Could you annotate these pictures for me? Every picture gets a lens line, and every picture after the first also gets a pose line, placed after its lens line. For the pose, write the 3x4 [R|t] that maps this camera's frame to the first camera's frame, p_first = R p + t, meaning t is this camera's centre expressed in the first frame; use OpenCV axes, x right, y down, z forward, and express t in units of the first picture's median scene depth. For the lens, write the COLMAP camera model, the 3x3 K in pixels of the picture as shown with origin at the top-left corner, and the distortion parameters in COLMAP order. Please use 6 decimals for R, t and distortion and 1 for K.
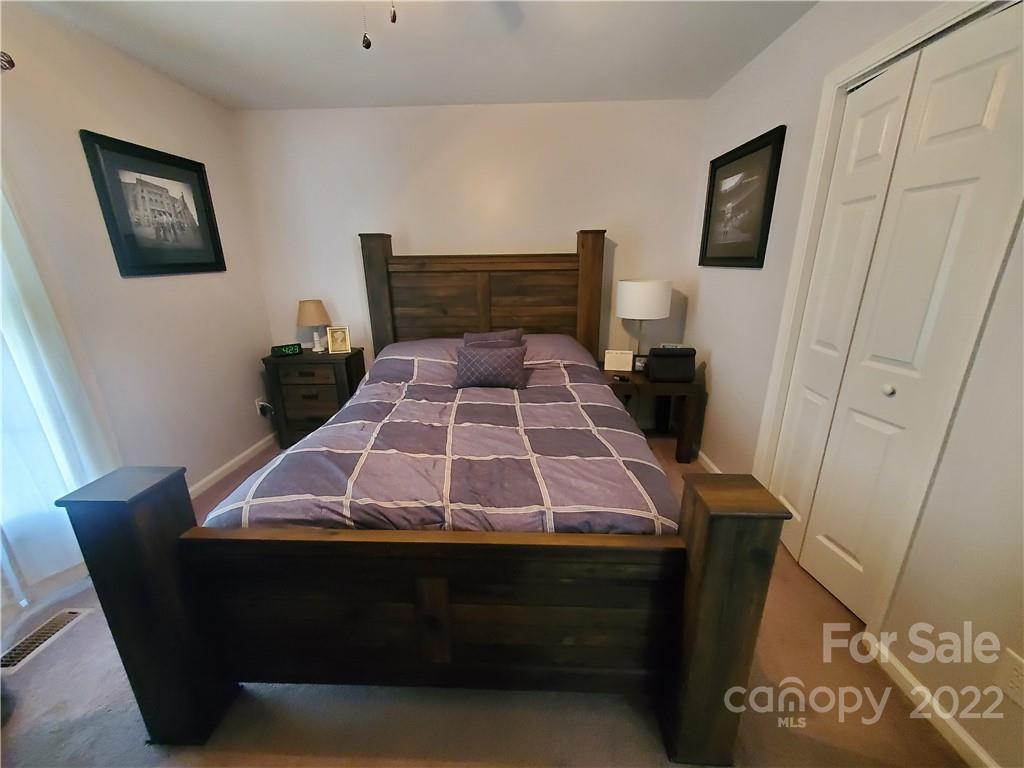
lens RADIAL K [[408.2, 0, 514.2], [0, 408.2, 387.7], [0, 0, 1]] dist [0.006556, -0.001266]
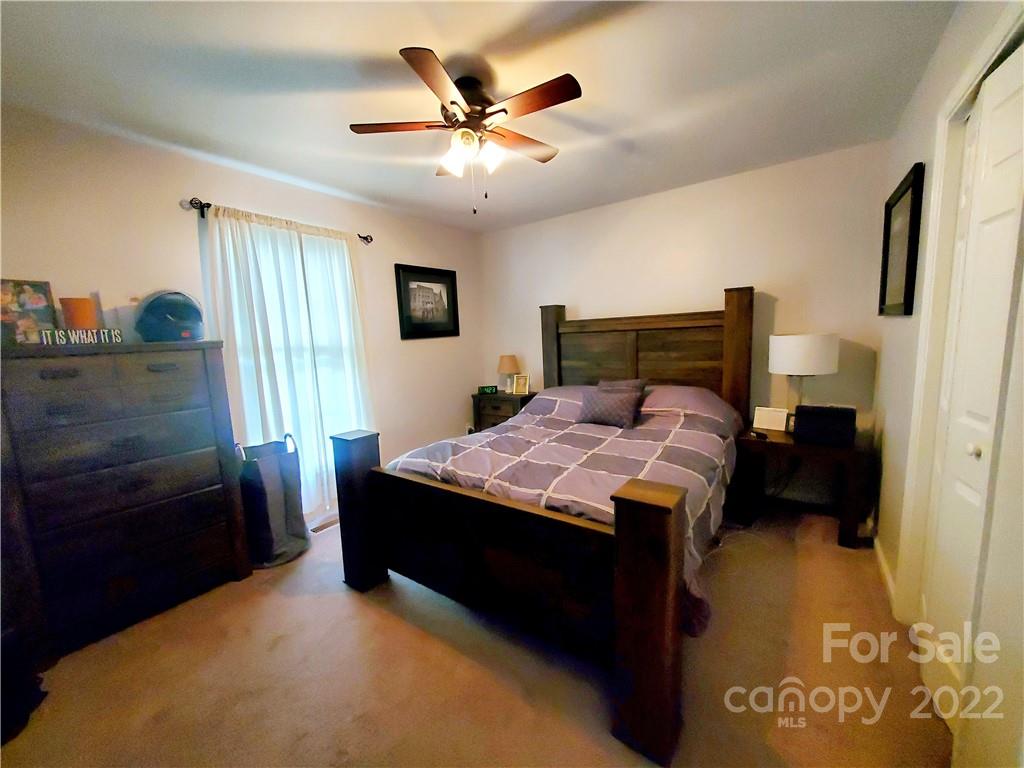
lens RADIAL K [[408.2, 0, 510.8], [0, 408.2, 383.1], [0, 0, 1]] dist [0.006556, -0.001266]
pose [[0.830713, 0.040218, -0.555247, 0.357914], [-0.129068, 0.984125, -0.121818, 0.055992], [0.541533, 0.172861, 0.822716, -0.129835]]
